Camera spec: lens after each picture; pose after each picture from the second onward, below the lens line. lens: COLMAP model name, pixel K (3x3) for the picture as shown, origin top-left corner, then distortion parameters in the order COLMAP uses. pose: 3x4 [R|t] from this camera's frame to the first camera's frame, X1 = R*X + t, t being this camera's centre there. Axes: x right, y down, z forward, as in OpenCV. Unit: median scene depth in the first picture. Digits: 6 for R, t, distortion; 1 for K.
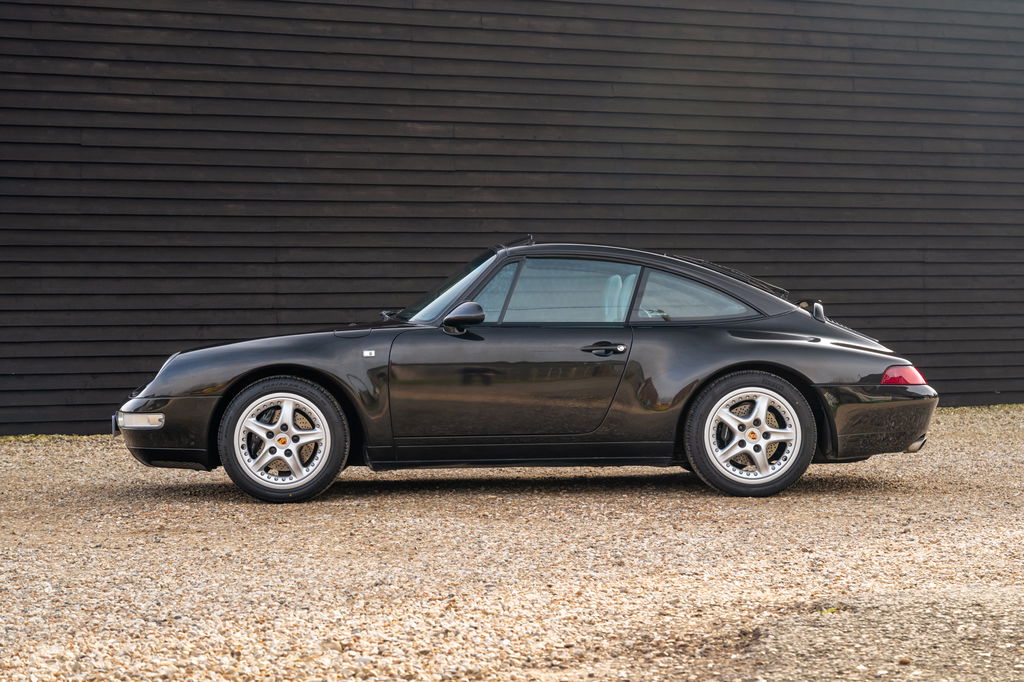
lens RADIAL K [[1782.3, 0, 512.0], [0, 1782.3, 341.0], [0, 0, 1]] dist [-0.003641, -0.012574]
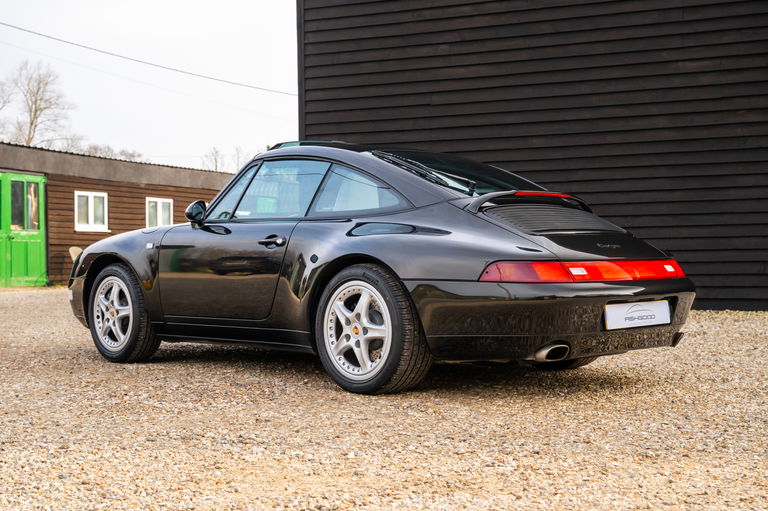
lens RADIAL K [[1066.8, 0, 384.0], [0, 1066.8, 255.5], [0, 0, 1]] dist [0.018760, -0.001210]
pose [[0.704806, 0.007936, -0.709356, 0.539225], [-0.003342, 0.999963, 0.007867, 0.007432], [0.709392, -0.003175, 0.704807, 0.581107]]
